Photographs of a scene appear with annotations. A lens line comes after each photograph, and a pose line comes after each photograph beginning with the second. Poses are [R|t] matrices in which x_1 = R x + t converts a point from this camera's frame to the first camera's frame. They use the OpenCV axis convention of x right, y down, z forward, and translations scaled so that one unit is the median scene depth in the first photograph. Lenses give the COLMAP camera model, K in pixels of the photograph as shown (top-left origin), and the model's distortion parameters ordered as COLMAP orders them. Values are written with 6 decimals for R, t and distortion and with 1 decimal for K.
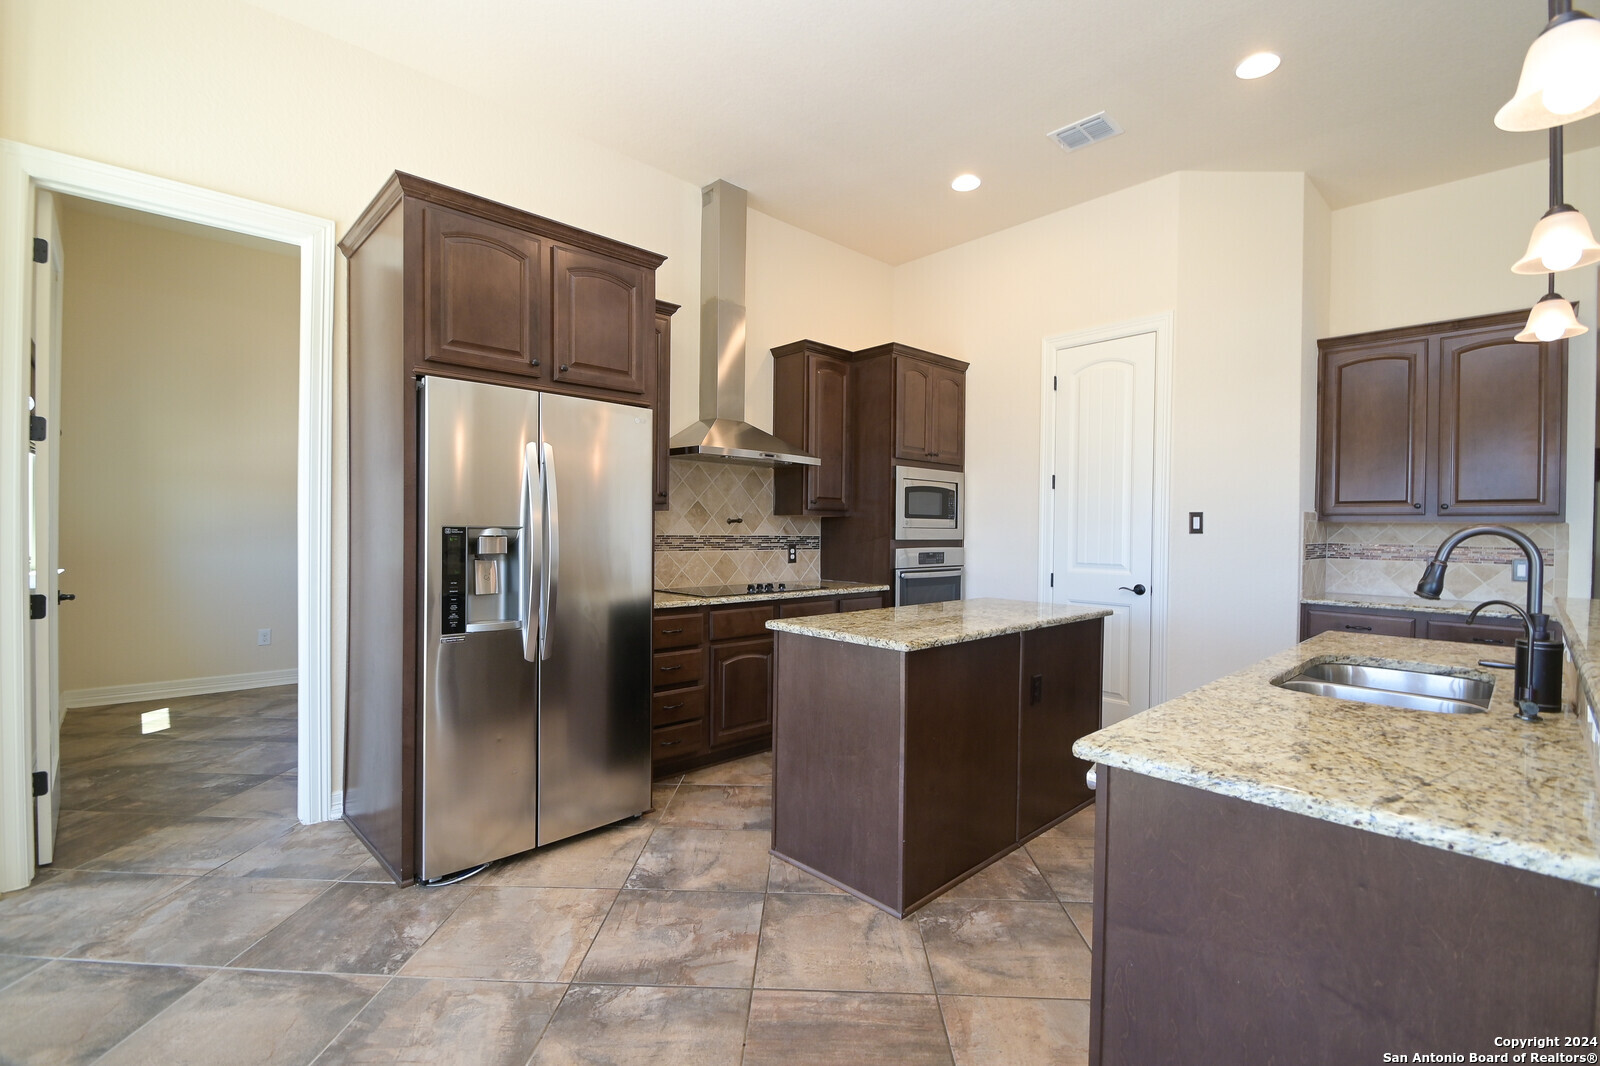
lens RADIAL K [[705.3, 0, 797.2], [0, 705.3, 541.0], [0, 0, 1]] dist [0.000787, -0.001173]
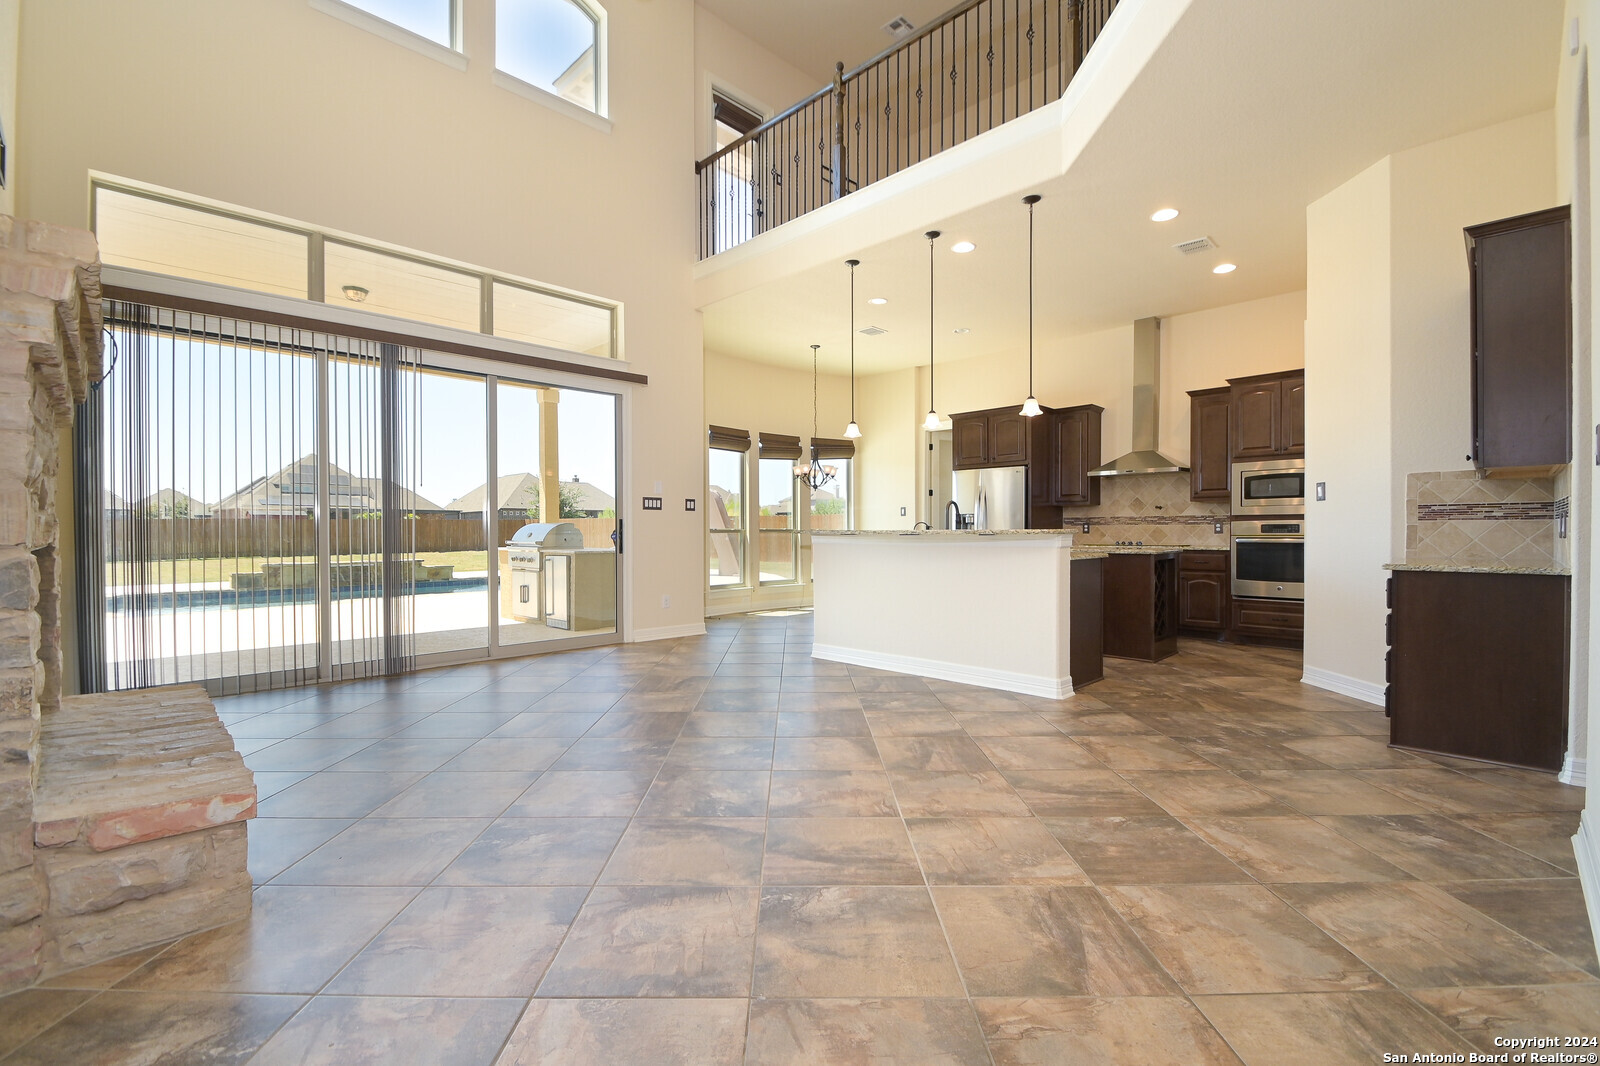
lens RADIAL K [[705.3, 0, 790.3], [0, 705.3, 537.6], [0, 0, 1]] dist [0.000787, -0.001173]
pose [[0.015089, -0.004040, -0.999878, 1.571244], [-0.014844, 0.999881, -0.004264, 0.063564], [0.999776, 0.014906, 0.015027, 0.080938]]
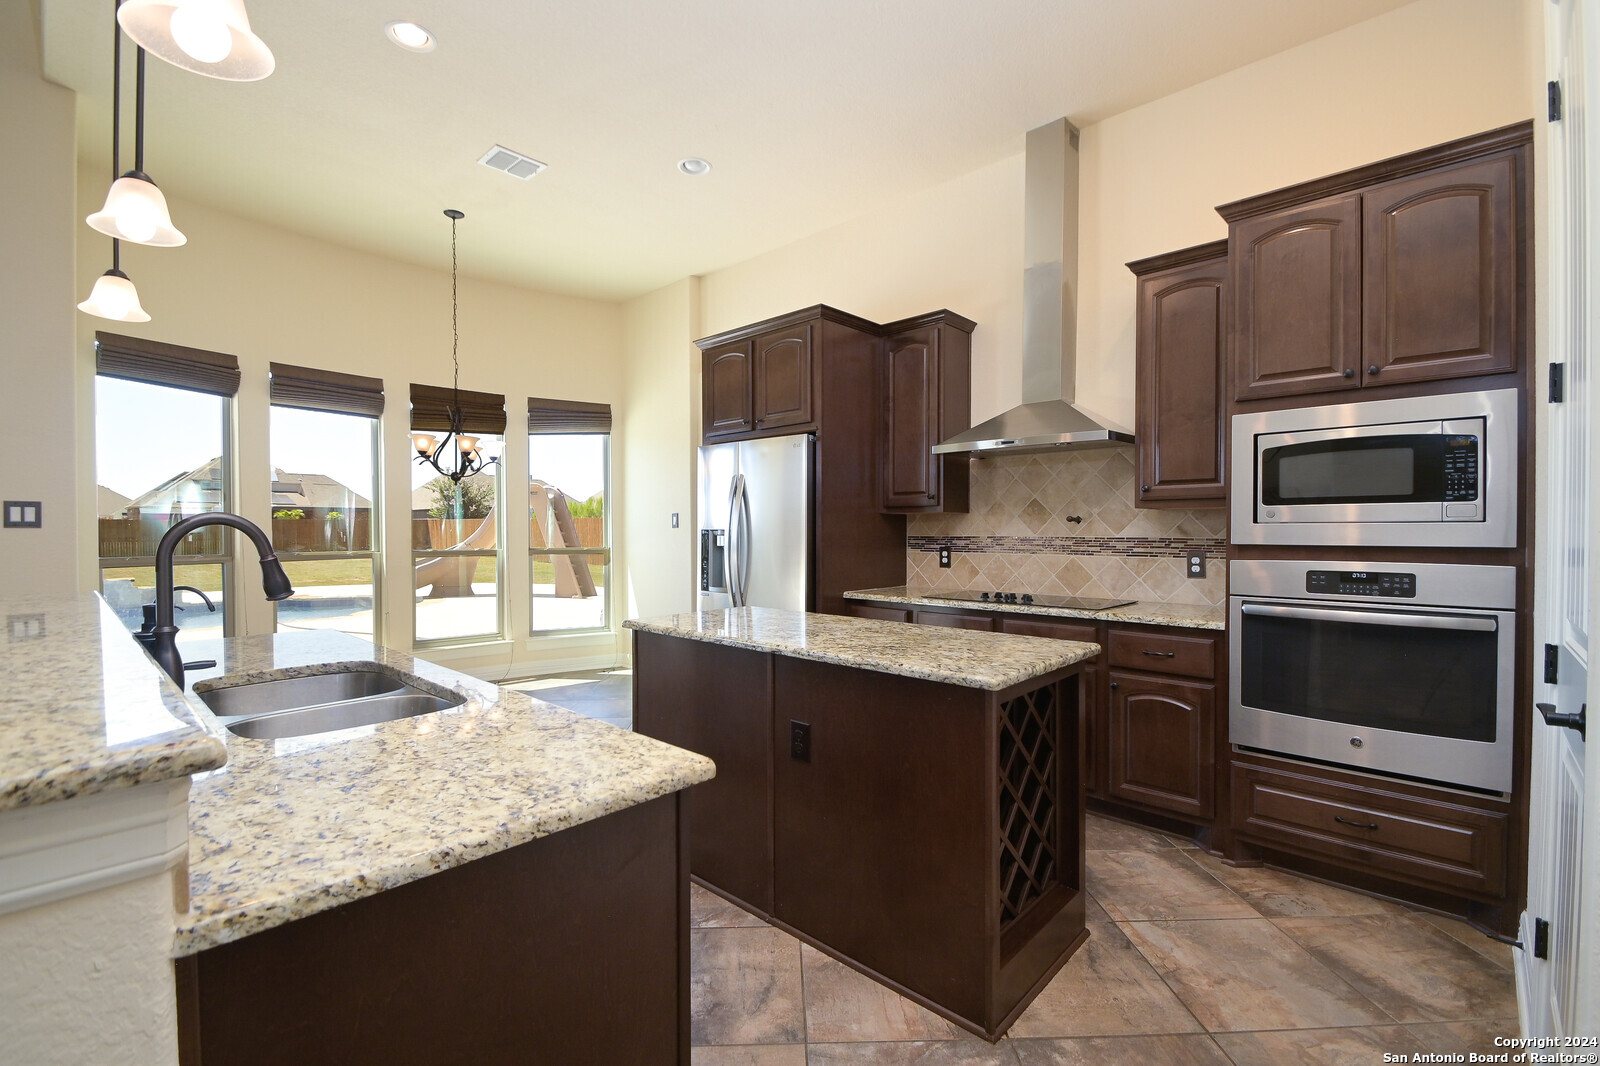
lens RADIAL K [[705.3, 0, 796.5], [0, 705.3, 538.2], [0, 0, 1]] dist [0.000787, -0.001173]
pose [[0.051079, 0.000679, -0.998694, 0.702147], [-0.013783, 0.999905, -0.000025, -0.001985], [0.998600, 0.013766, 0.051083, 0.619586]]
